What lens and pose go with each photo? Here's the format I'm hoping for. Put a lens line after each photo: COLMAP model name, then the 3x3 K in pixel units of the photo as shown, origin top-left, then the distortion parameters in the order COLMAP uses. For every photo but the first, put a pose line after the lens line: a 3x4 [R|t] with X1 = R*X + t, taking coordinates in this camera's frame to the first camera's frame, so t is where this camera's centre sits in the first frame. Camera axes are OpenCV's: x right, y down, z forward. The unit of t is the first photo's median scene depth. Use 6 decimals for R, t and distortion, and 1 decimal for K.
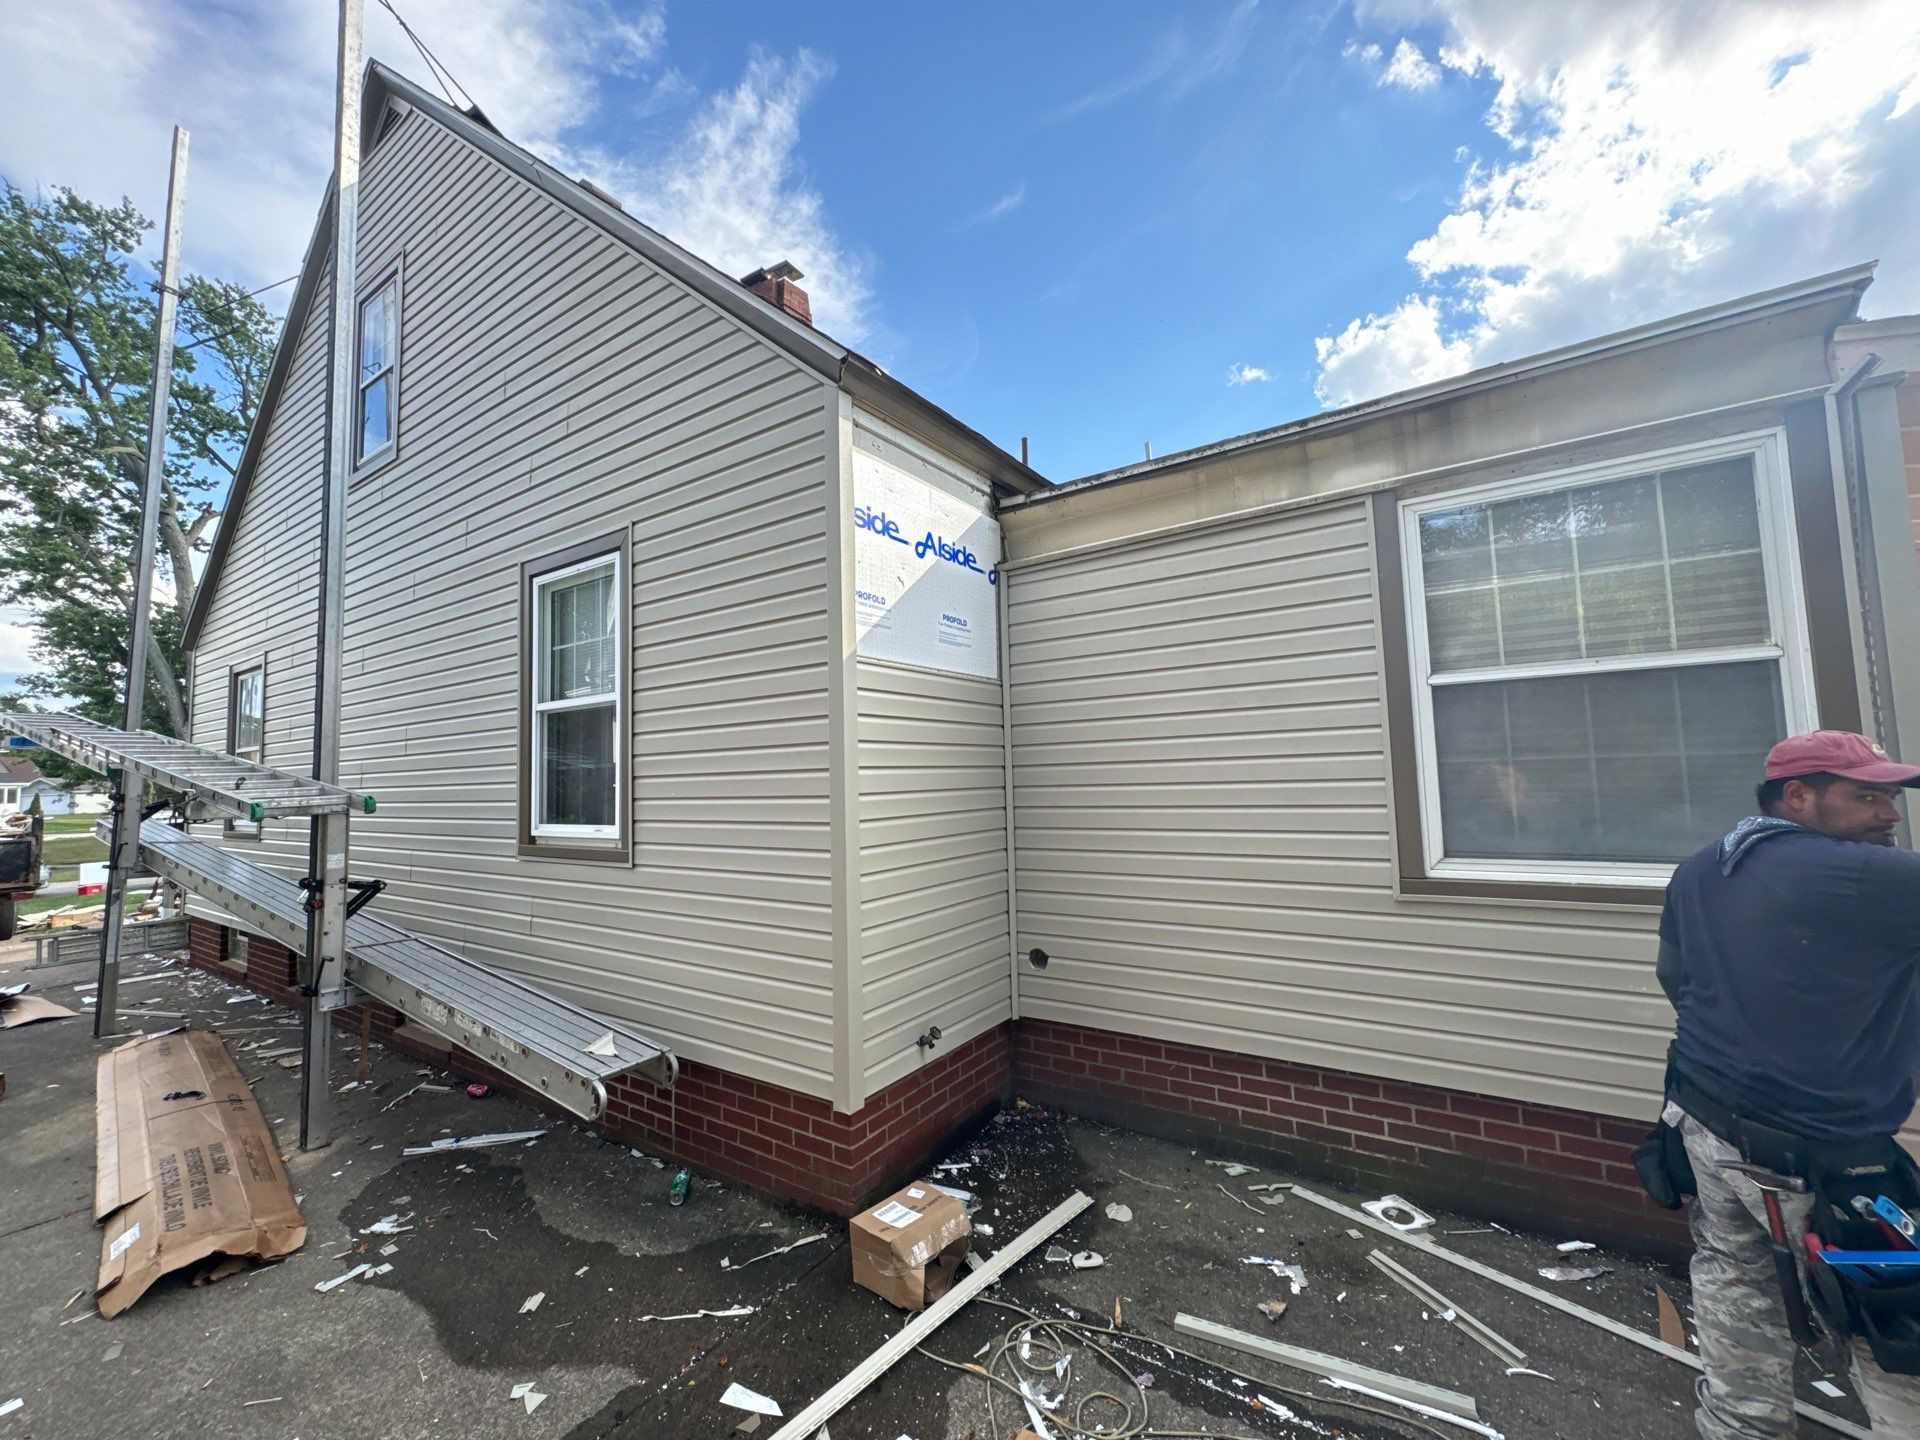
lens RADIAL K [[768.6, 0, 960.0], [0, 768.6, 720.0], [0, 0, 1]] dist [-0.001637, 0.000057]
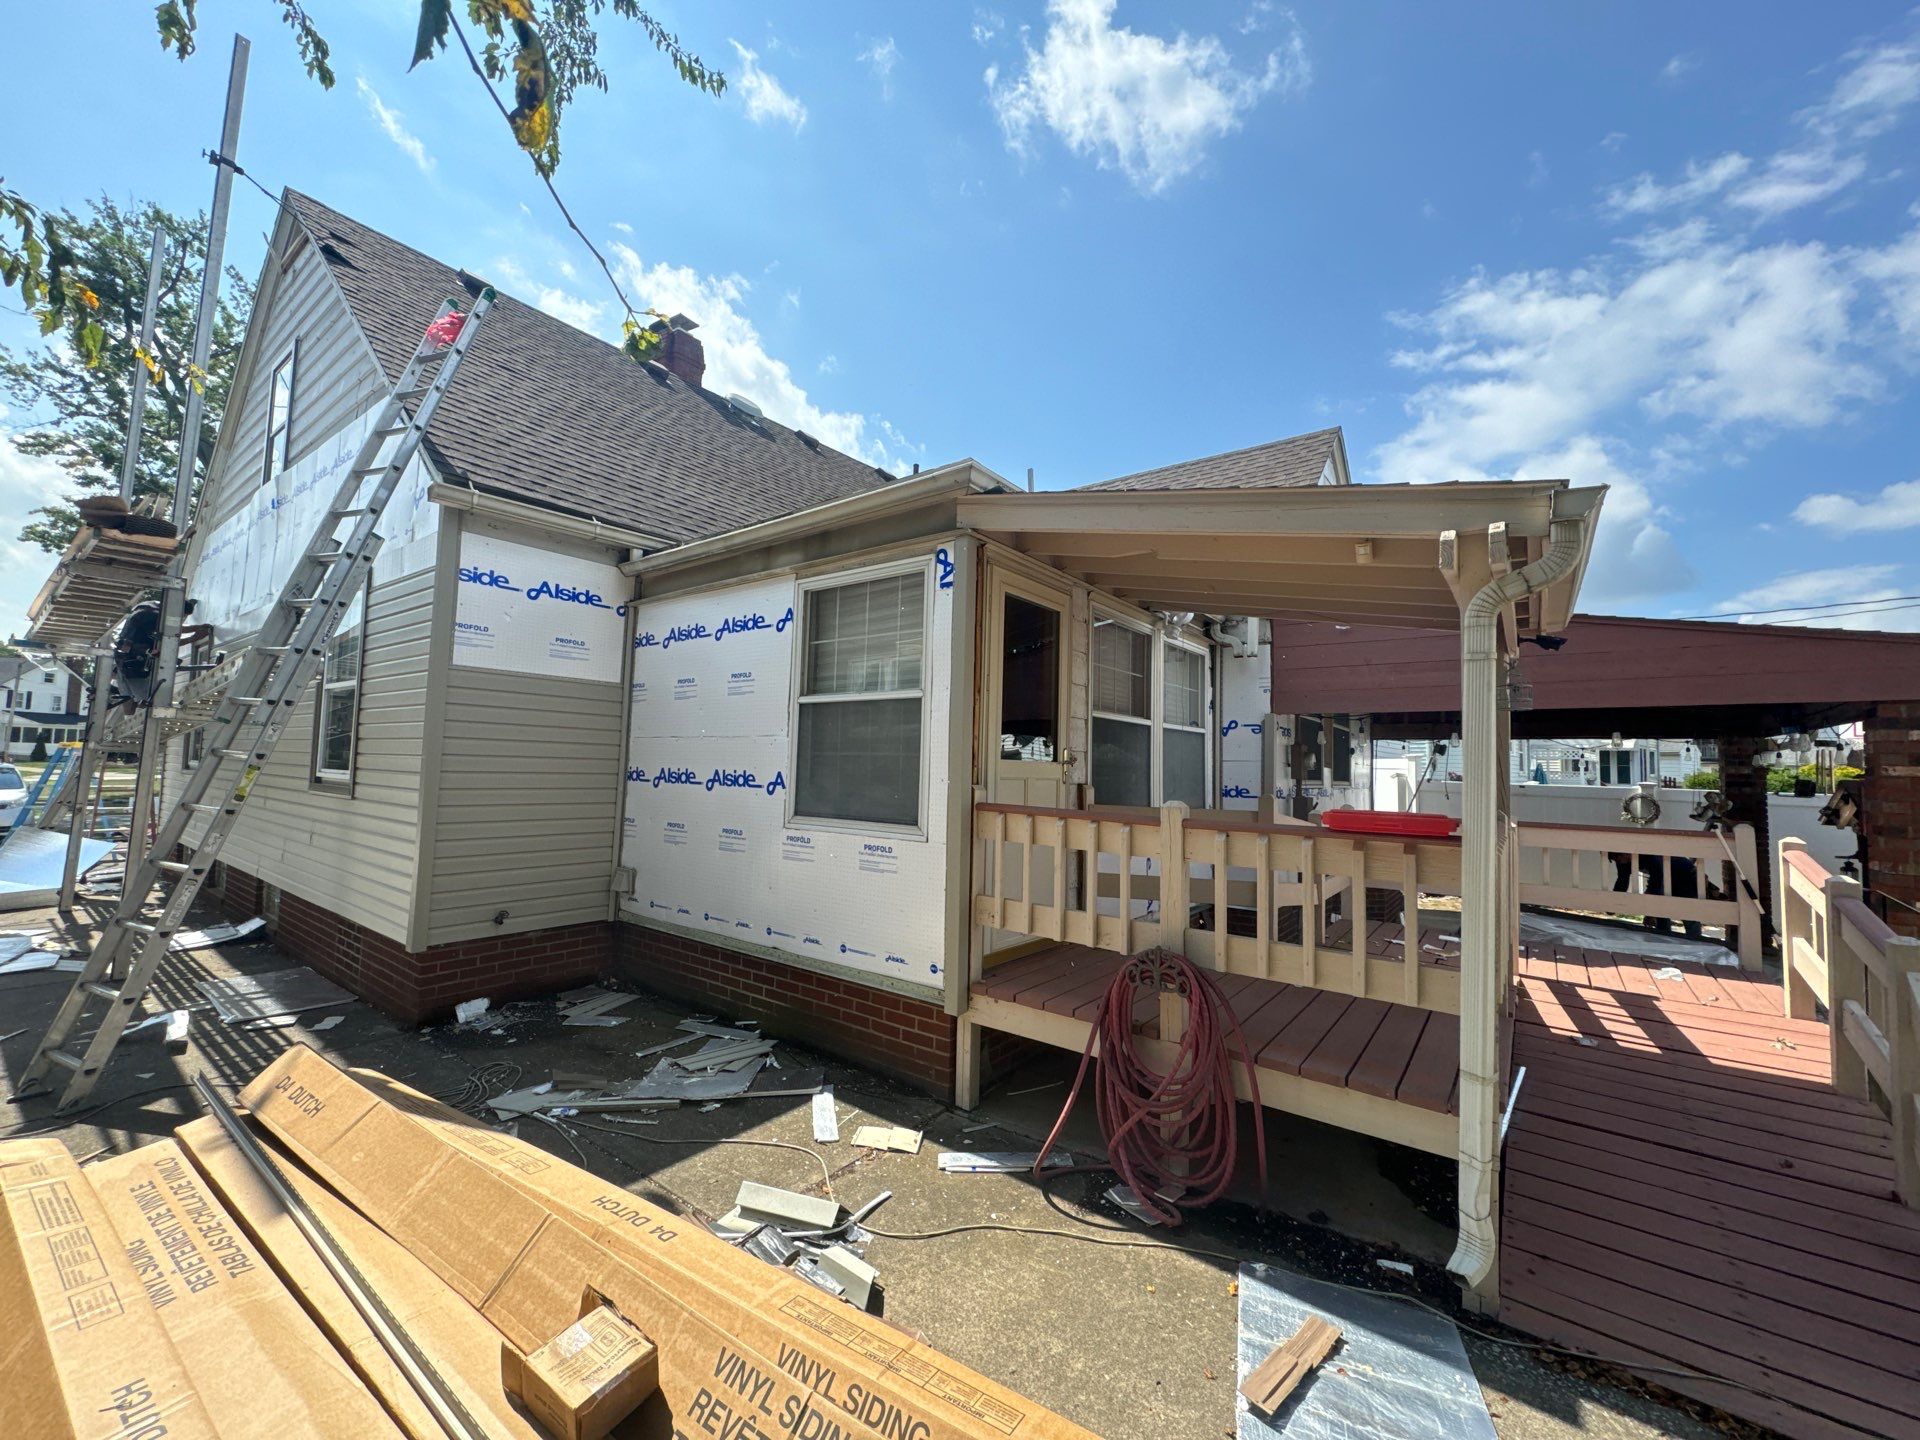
lens RADIAL K [[773.9, 0, 965.9], [0, 773.9, 720.0], [0, 0, 1]] dist [0.002844, 0.000360]
pose [[0.996572, 0.052532, -0.063919, 0.312726], [-0.052072, 0.998604, 0.008840, -0.012675], [0.064294, -0.005481, 0.997916, -0.153935]]
